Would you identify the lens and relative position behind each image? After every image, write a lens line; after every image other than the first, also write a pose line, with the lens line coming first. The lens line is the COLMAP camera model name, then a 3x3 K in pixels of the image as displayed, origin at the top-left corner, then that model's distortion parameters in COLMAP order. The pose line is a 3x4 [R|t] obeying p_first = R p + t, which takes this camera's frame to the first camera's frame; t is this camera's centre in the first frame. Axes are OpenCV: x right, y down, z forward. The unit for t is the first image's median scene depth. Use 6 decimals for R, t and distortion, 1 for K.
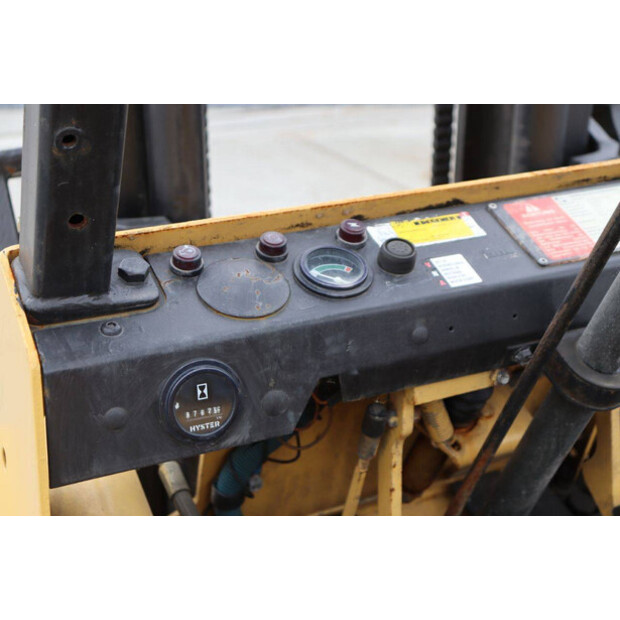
lens RADIAL K [[1102.9, 0, 310.0], [0, 1102.9, 310.0], [0, 0, 1]] dist [0.195407, 0.073987]
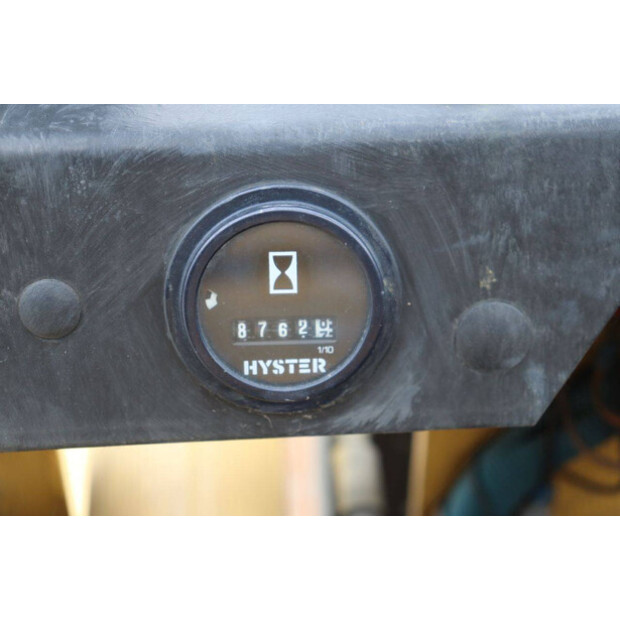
lens RADIAL K [[1476.8, 0, 310.0], [0, 1476.8, 310.0], [0, 0, 1]] dist [0.340357, -0.013589]
pose [[0.939229, 0.143104, -0.312042, 0.066248], [-0.123298, 0.988942, 0.082414, 0.043877], [0.320385, -0.038932, 0.946487, 0.530573]]
